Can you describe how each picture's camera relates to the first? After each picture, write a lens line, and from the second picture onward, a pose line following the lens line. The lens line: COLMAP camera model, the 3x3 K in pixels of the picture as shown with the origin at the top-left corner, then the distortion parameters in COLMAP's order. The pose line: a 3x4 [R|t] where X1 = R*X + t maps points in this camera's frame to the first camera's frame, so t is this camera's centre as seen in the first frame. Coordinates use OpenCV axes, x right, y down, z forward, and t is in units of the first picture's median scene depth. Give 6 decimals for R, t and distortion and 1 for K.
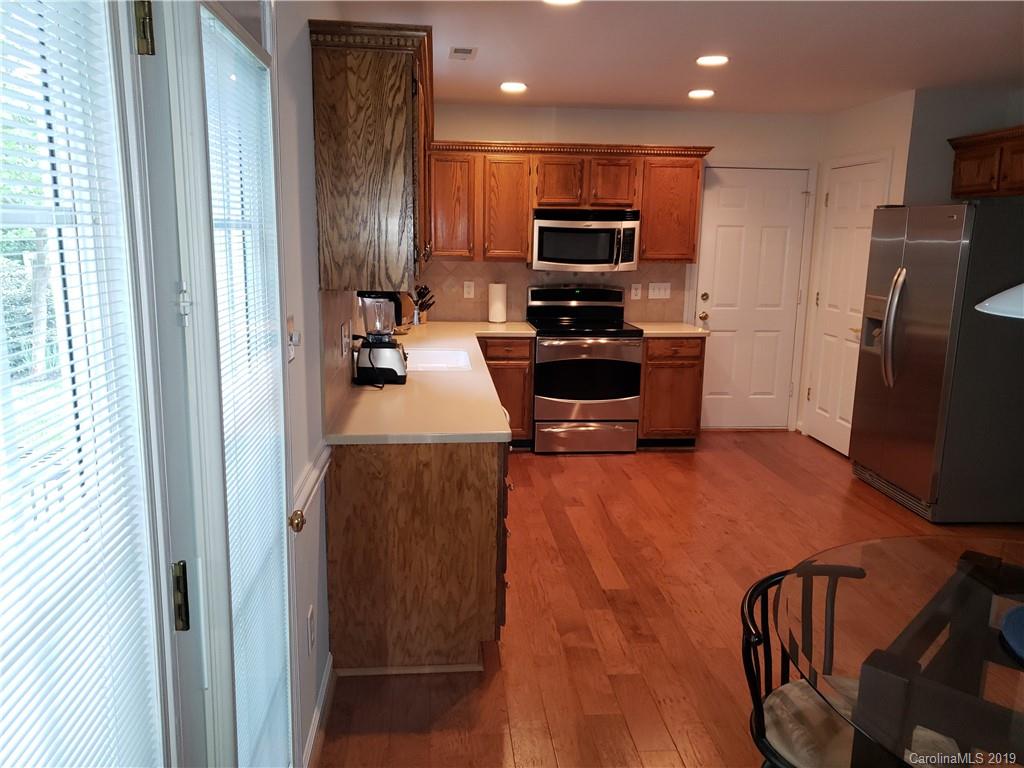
lens RADIAL K [[835.1, 0, 506.0], [0, 835.1, 388.7], [0, 0, 1]] dist [0.044828, -0.059821]
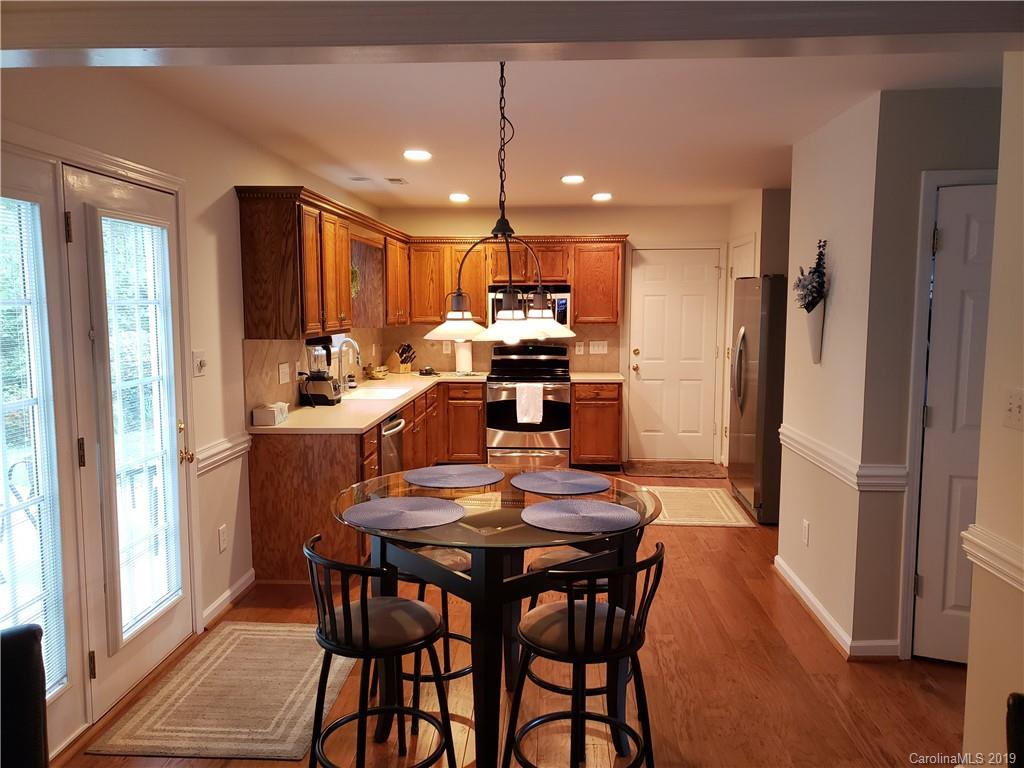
lens RADIAL K [[835.1, 0, 518.3], [0, 835.1, 389.1], [0, 0, 1]] dist [0.044828, -0.059821]
pose [[0.990039, 0.000933, -0.140791, 0.262448], [-0.012372, 0.996686, -0.080398, 0.051387], [0.140250, 0.081339, 0.986770, -0.267346]]
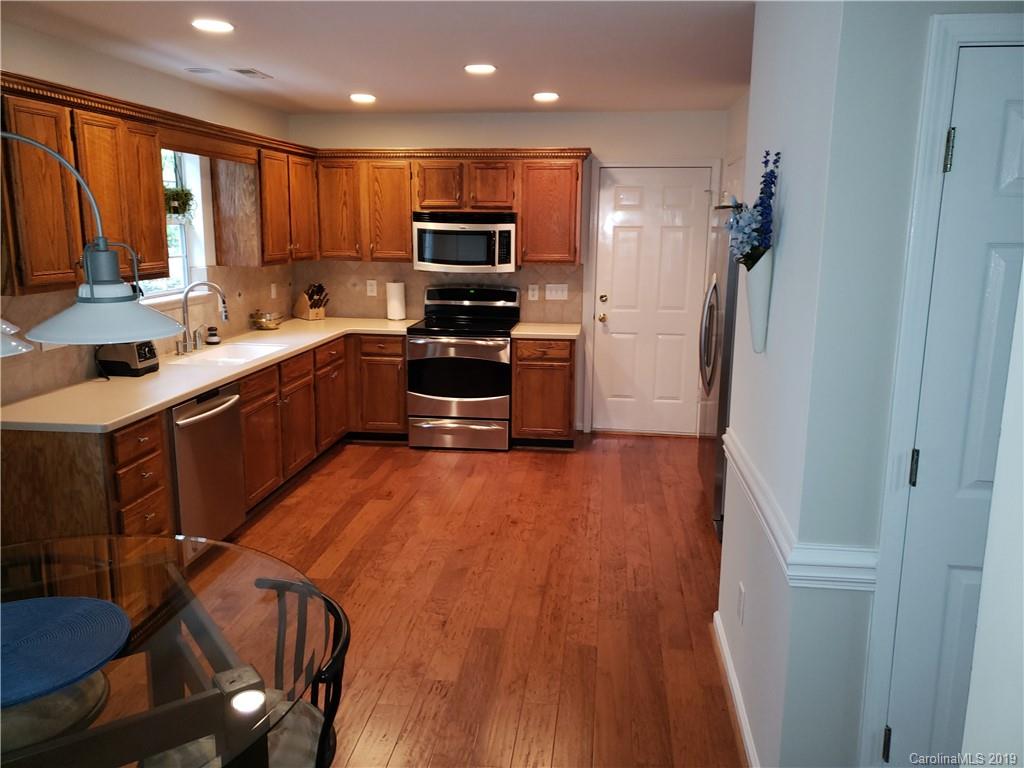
lens RADIAL K [[835.1, 0, 520.4], [0, 835.1, 377.8], [0, 0, 1]] dist [0.044828, -0.059821]
pose [[0.977223, 0.034554, -0.209383, 0.386506], [-0.034932, 0.999388, 0.001893, -0.015398], [0.209320, 0.005464, 0.977832, 0.012513]]
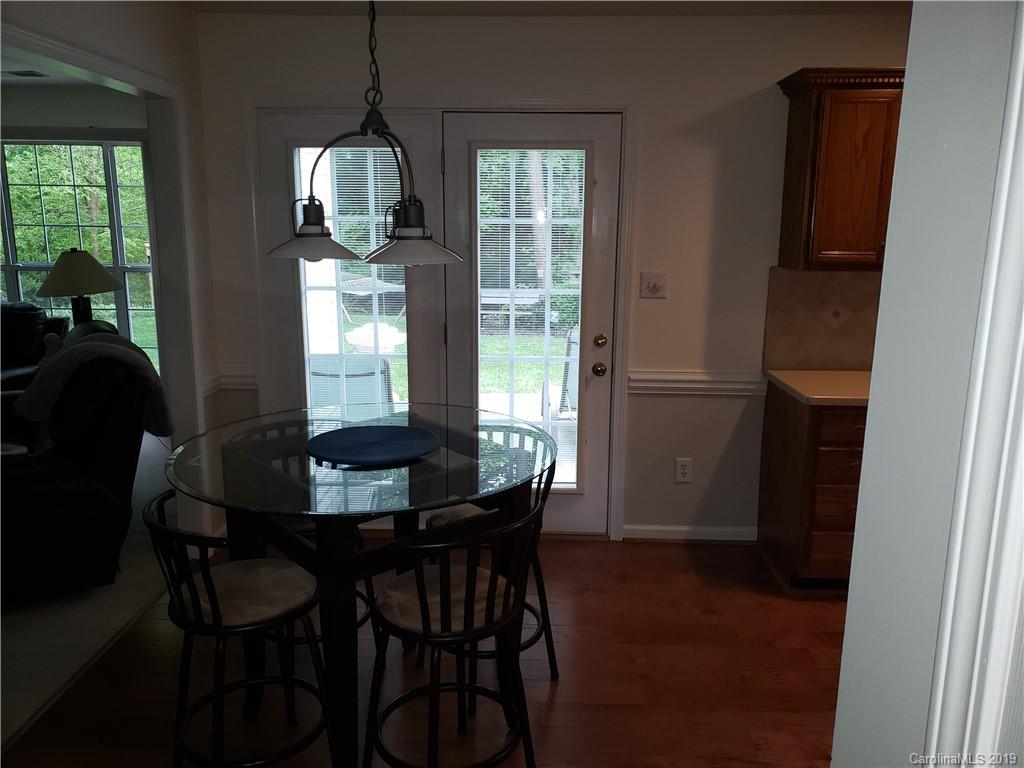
lens RADIAL K [[835.1, 0, 513.0], [0, 835.1, 381.9], [0, 0, 1]] dist [0.044828, -0.059821]
pose [[-0.114000, 0.182765, -0.976525, 0.587396], [-0.202281, 0.958073, 0.202926, -0.059652], [0.972670, 0.220666, -0.072251, 0.332086]]
